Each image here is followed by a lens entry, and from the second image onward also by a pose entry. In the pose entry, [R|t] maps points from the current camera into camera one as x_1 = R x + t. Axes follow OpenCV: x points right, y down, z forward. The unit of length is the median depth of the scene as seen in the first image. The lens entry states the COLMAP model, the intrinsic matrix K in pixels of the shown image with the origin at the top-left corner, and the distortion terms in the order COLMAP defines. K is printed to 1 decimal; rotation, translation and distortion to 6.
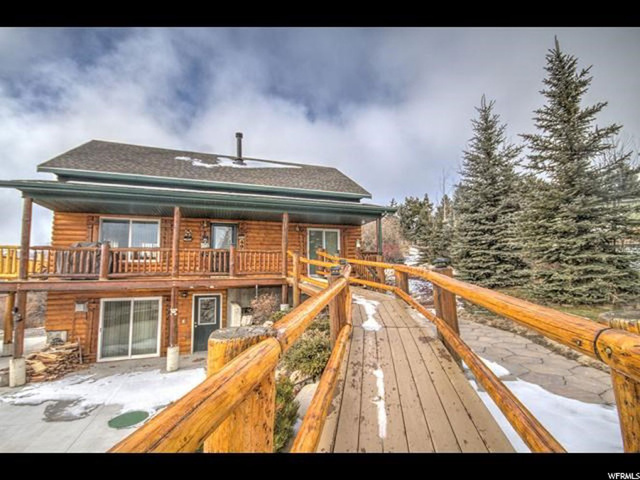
lens RADIAL K [[293.0, 0, 316.1], [0, 293.0, 243.7], [0, 0, 1]] dist [-0.002455, -0.000665]
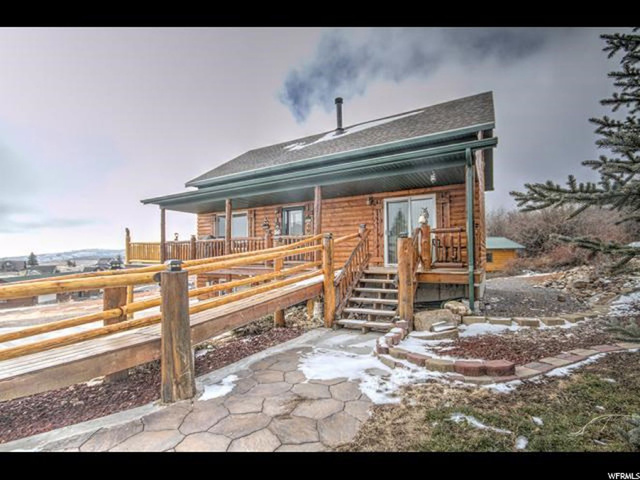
lens RADIAL K [[291.9, 0, 324.0], [0, 291.9, 245.6], [0, 0, 1]] dist [-0.000042, -0.000277]
pose [[0.661335, -0.014114, -0.749957, 0.475036], [0.083409, 0.995006, 0.054827, 0.010544], [0.745438, -0.098812, 0.659210, 0.473892]]
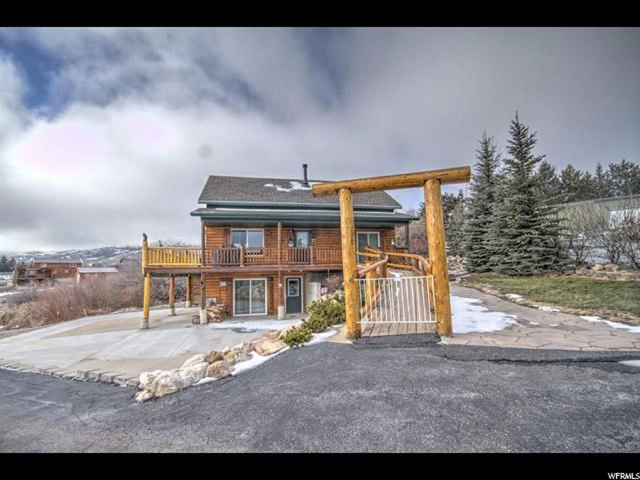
lens RADIAL K [[293.0, 0, 316.1], [0, 293.0, 243.7], [0, 0, 1]] dist [-0.002455, -0.000665]
pose [[0.992547, -0.018156, -0.120506, -0.064070], [0.020205, 0.999671, 0.015809, -0.024192], [0.120179, -0.018126, 0.992587, -0.532052]]
